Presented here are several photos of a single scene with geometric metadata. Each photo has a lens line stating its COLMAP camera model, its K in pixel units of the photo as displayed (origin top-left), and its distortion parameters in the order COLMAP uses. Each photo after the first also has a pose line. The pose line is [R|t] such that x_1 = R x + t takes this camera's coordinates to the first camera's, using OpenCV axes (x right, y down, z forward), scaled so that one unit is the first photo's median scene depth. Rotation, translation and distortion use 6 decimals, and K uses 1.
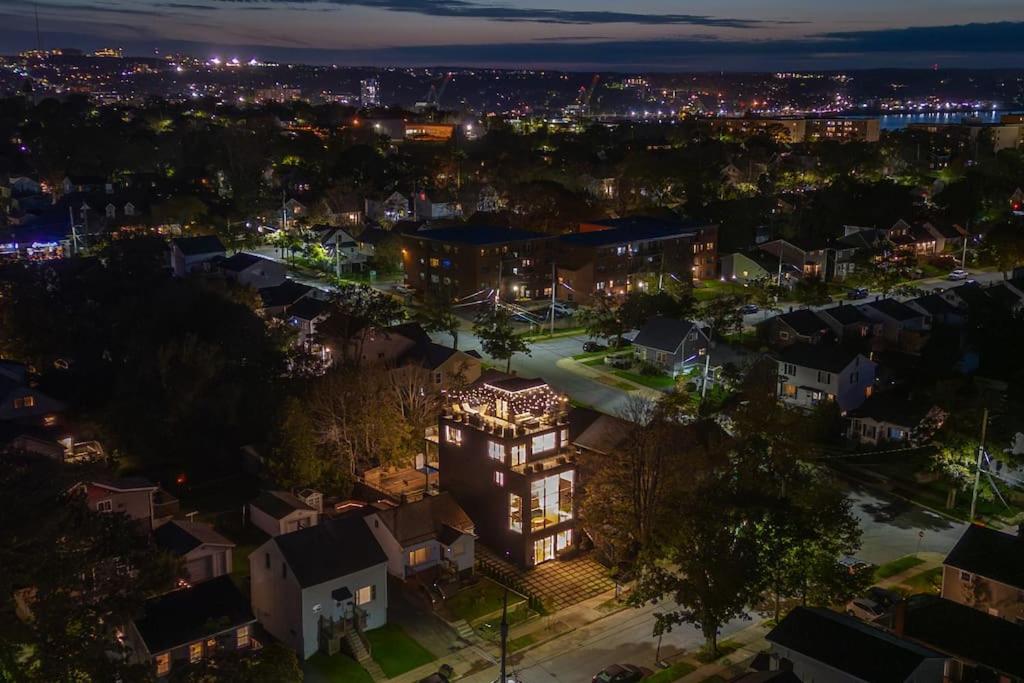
lens RADIAL K [[1153.0, 0, 512.0], [0, 1153.0, 341.5], [0, 0, 1]] dist [0.174621, 0.000332]
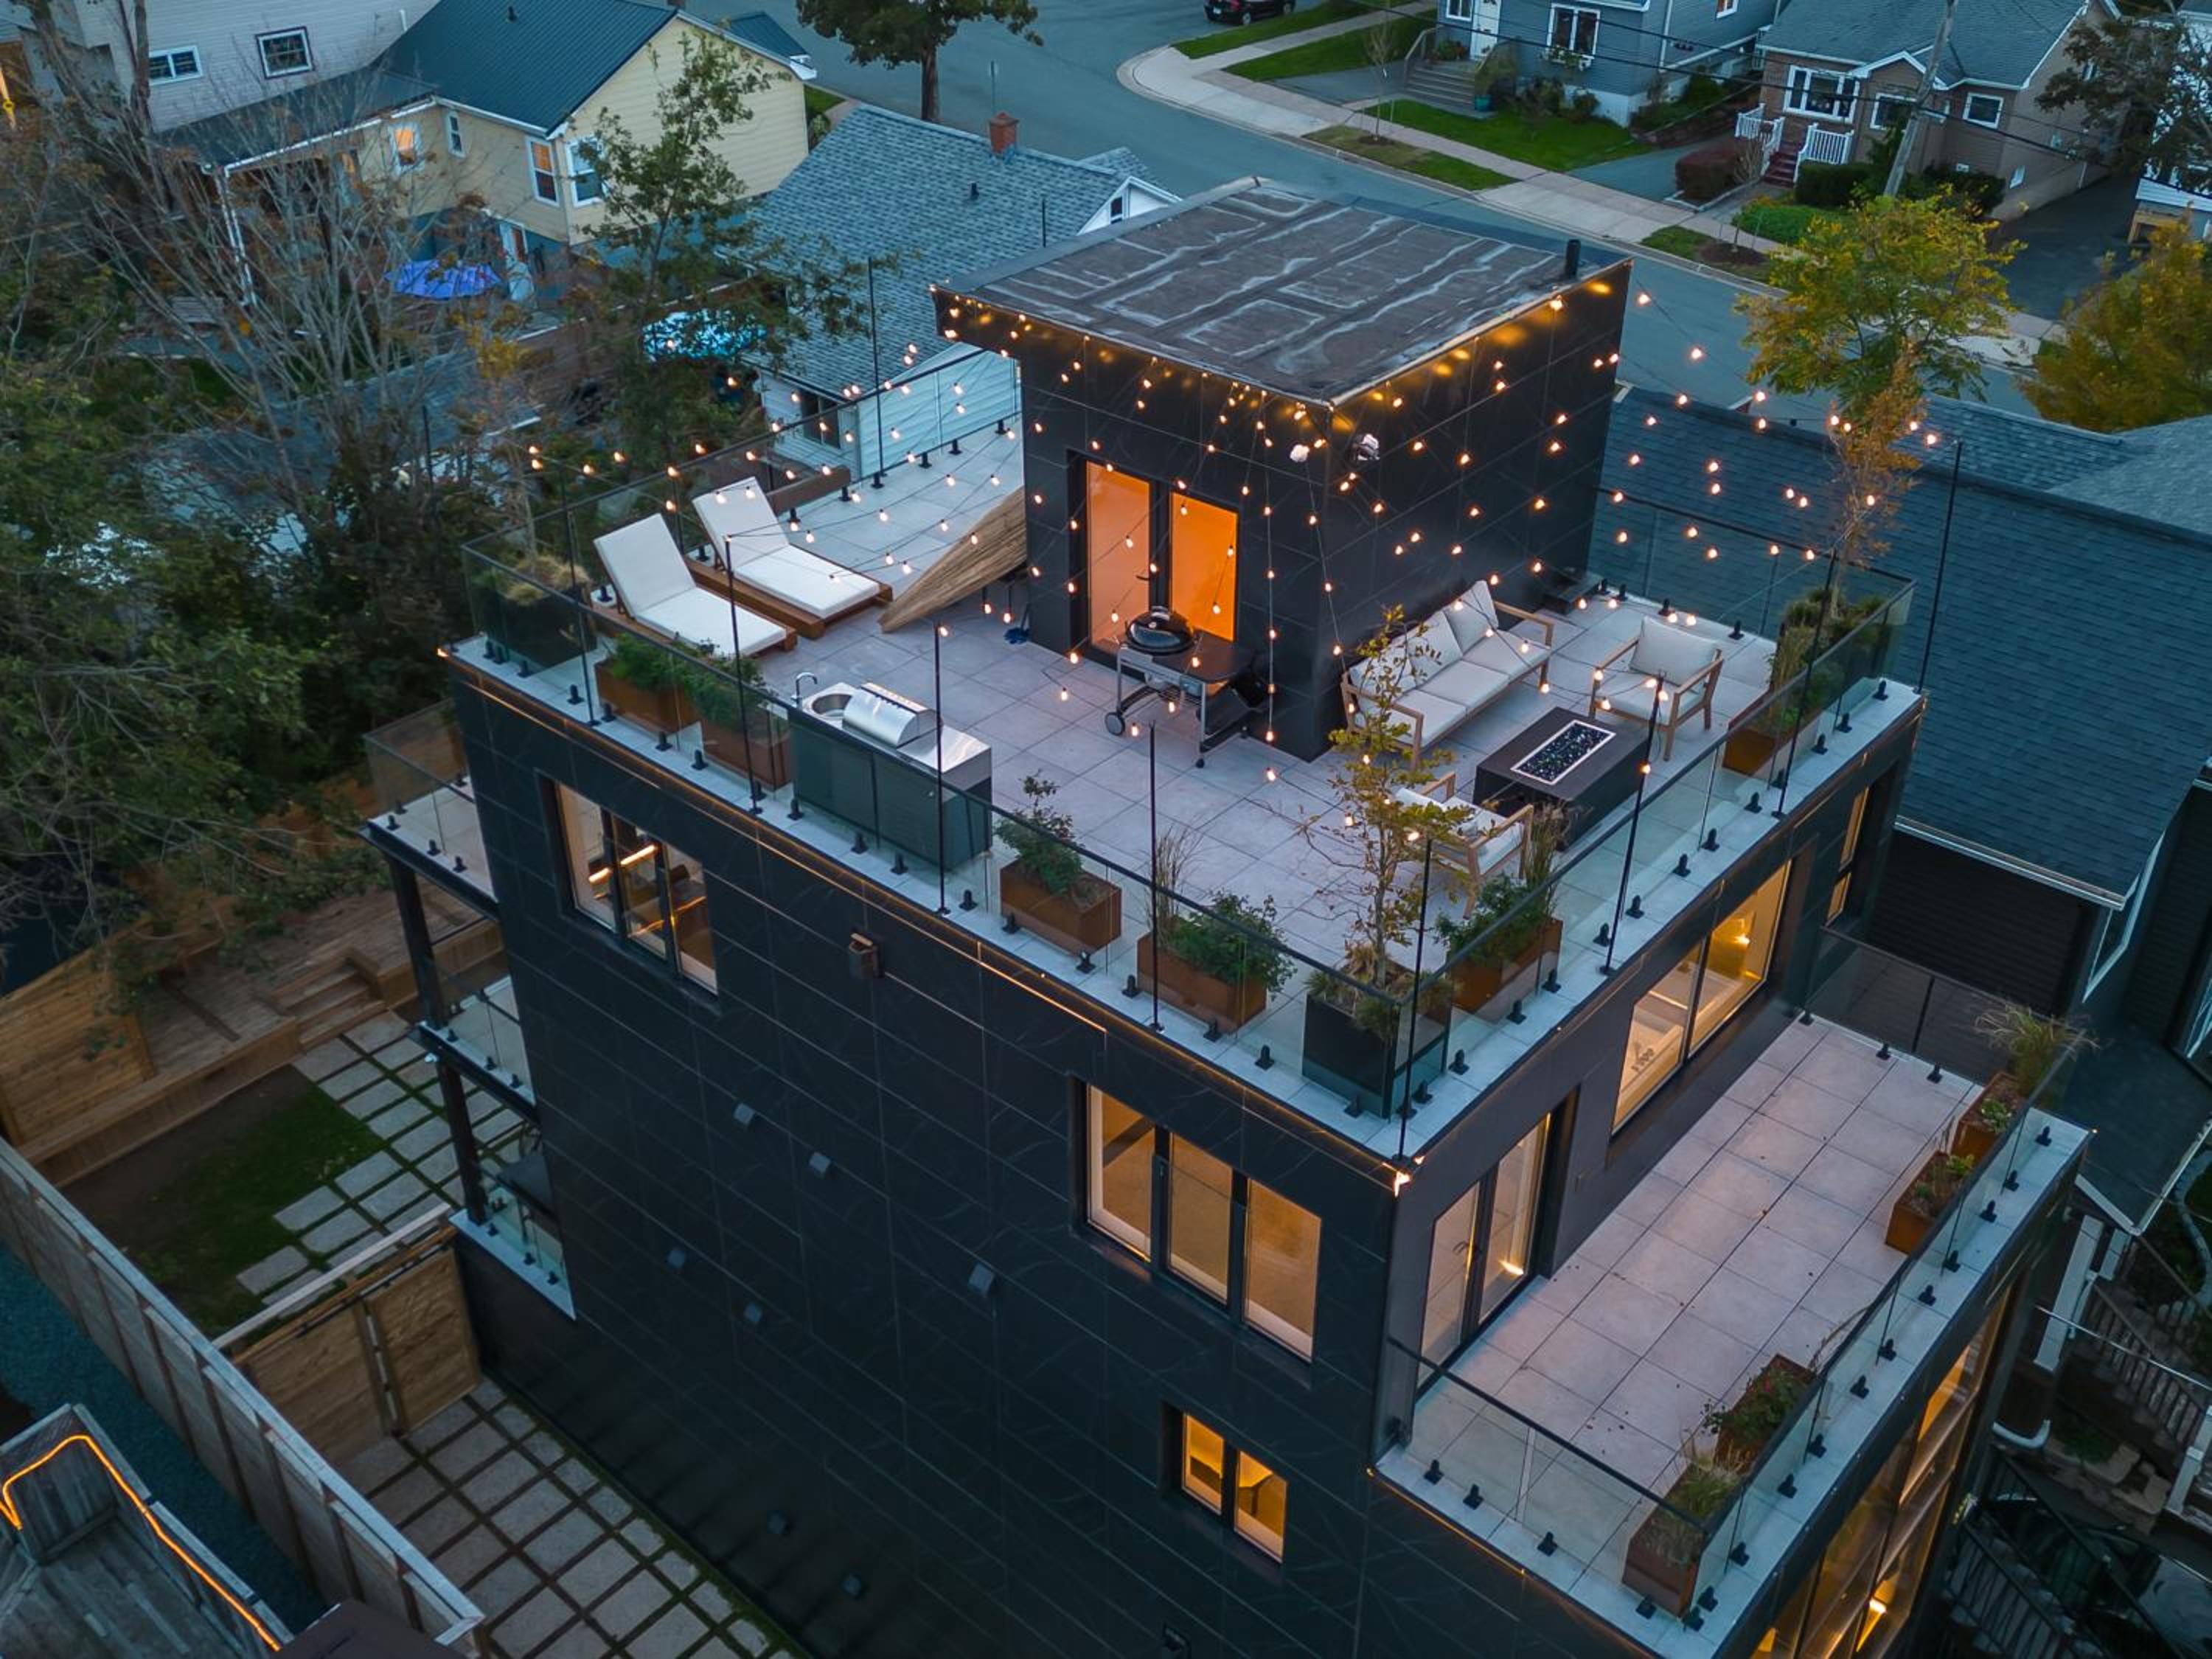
lens RADIAL K [[2062.2, 0, 1106.0], [0, 2062.2, 829.5], [0, 0, 1]] dist [0.098997, -0.131269]
pose [[0.991921, -0.072689, 0.103970, -0.030403], [0.032040, 0.936541, 0.349090, 0.021804], [-0.122747, -0.342939, 0.931303, 0.852042]]
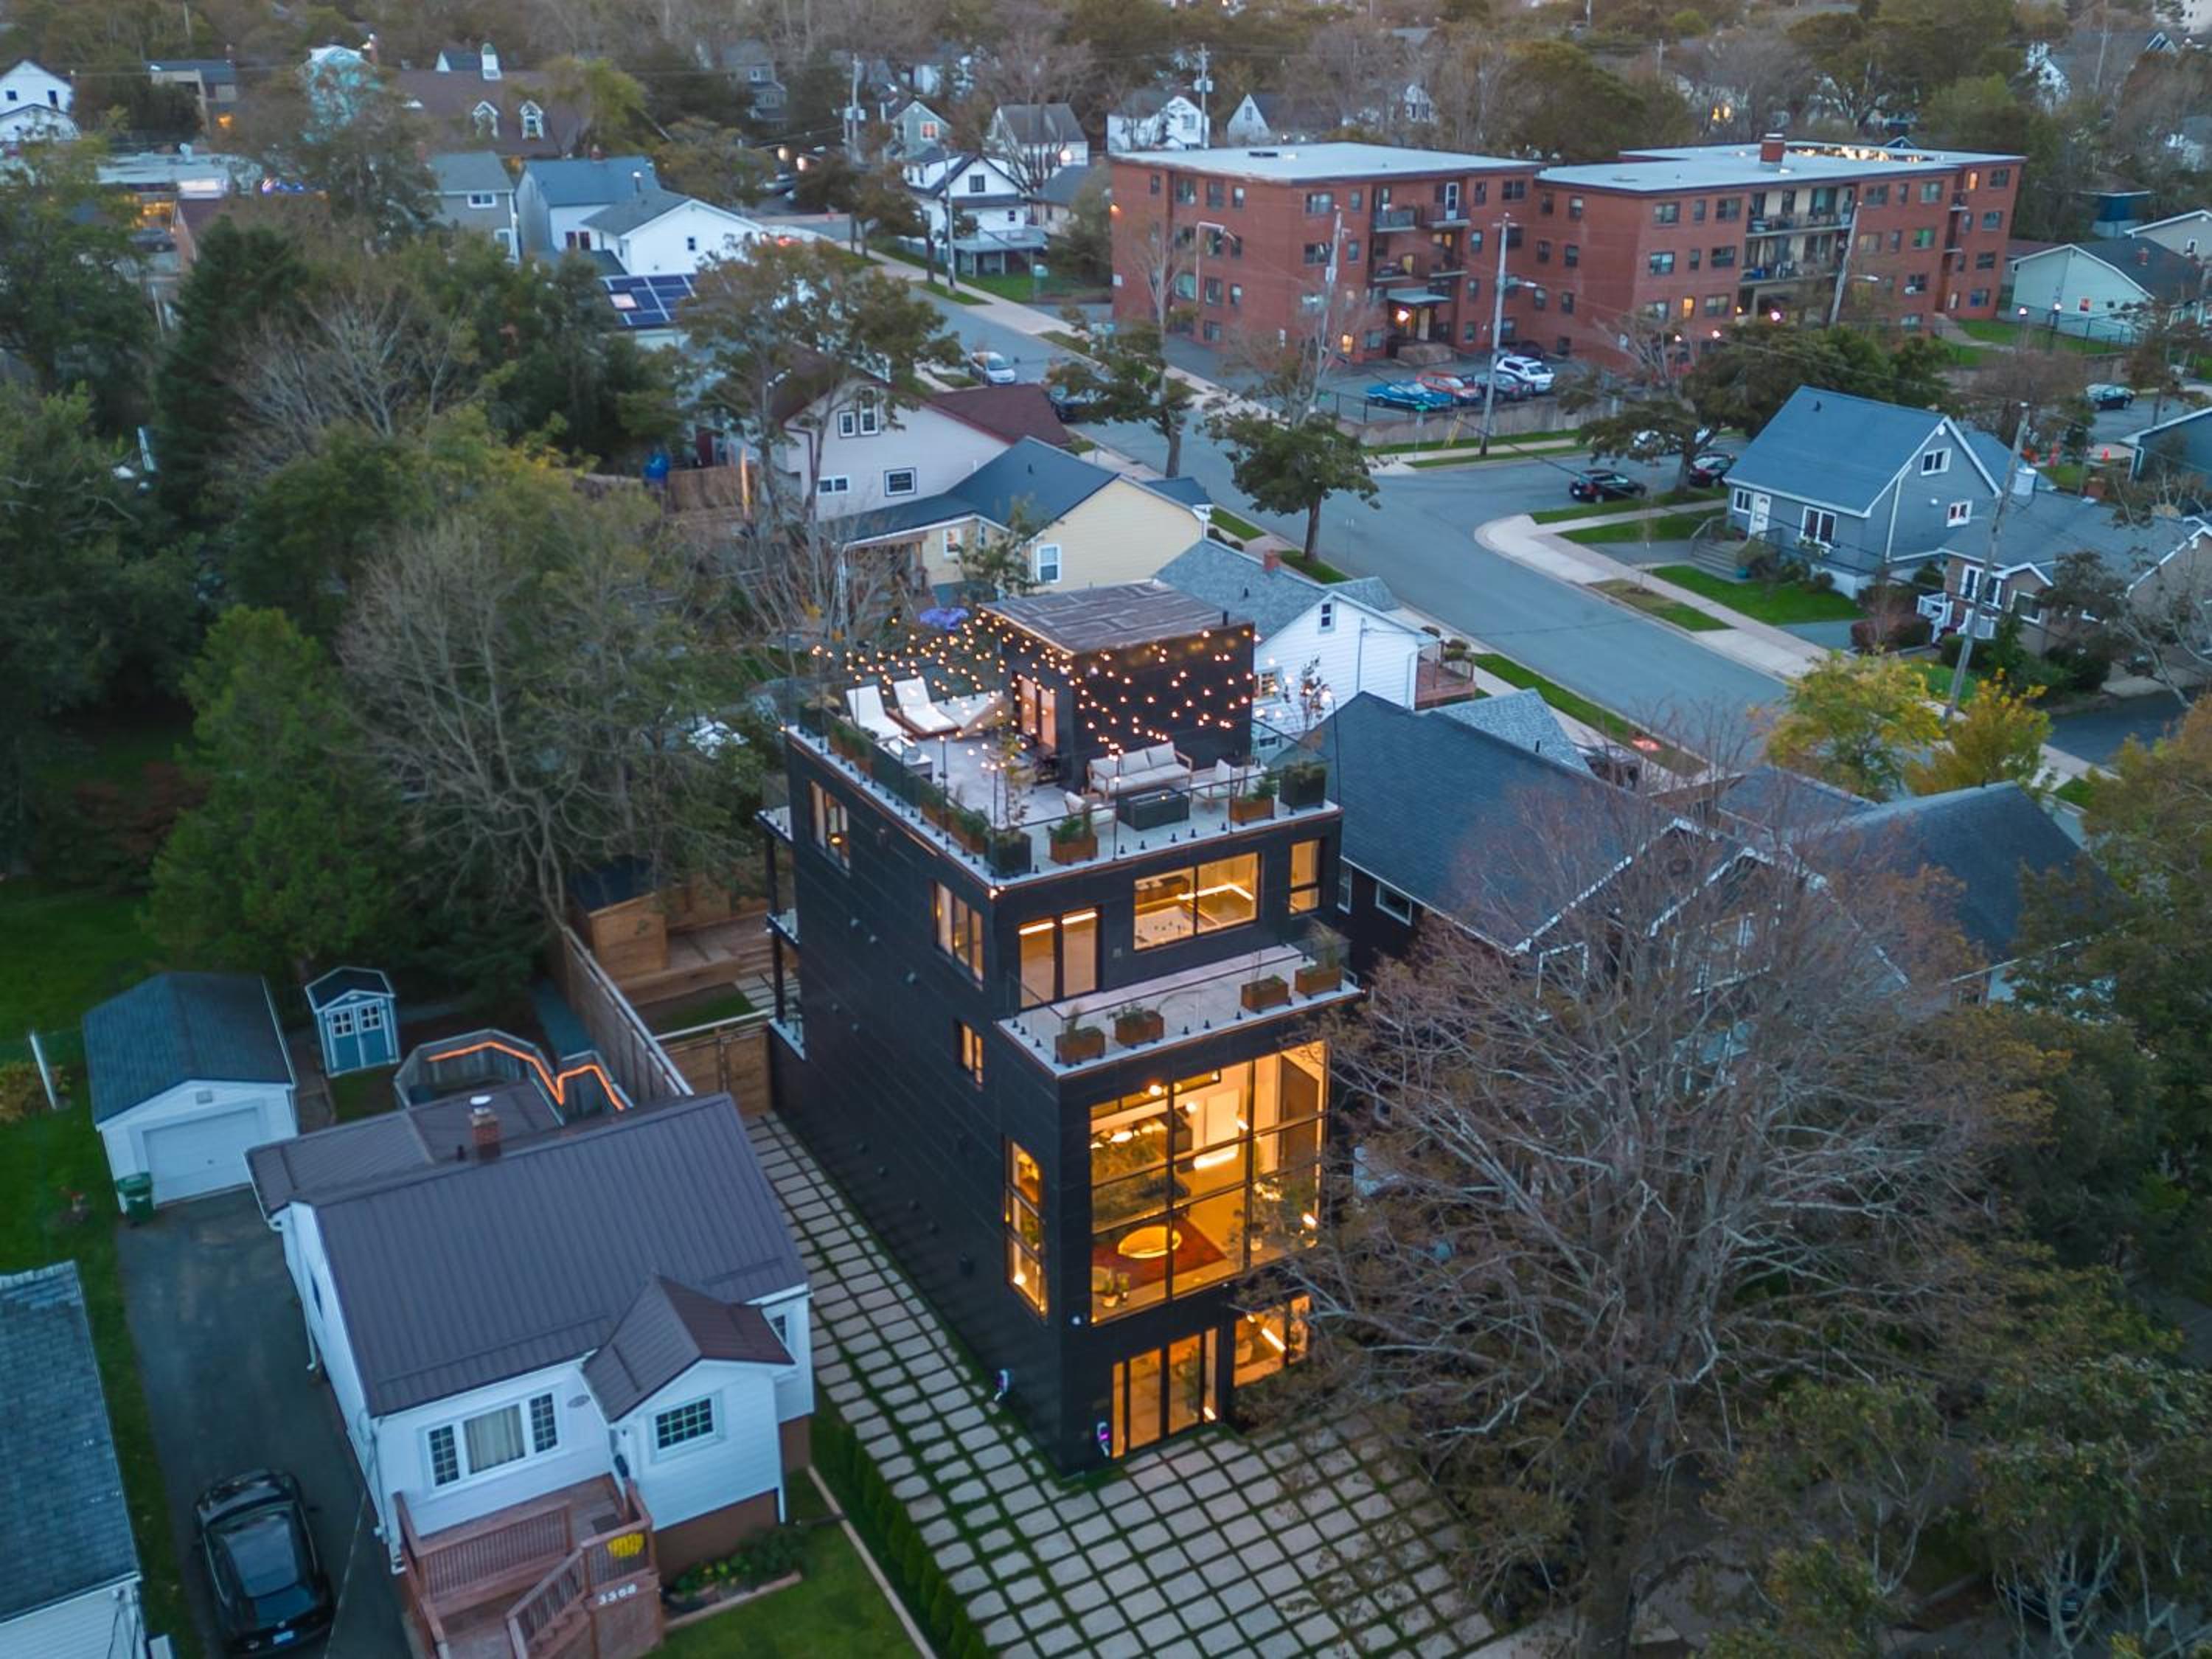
lens RADIAL K [[2062.2, 0, 1106.0], [0, 2062.2, 829.5], [0, 0, 1]] dist [0.098997, -0.131269]
pose [[0.979602, 0.070840, -0.188049, 0.079624], [-0.039499, 0.985426, 0.165458, 0.013464], [0.197030, -0.154655, 0.968123, 0.623283]]
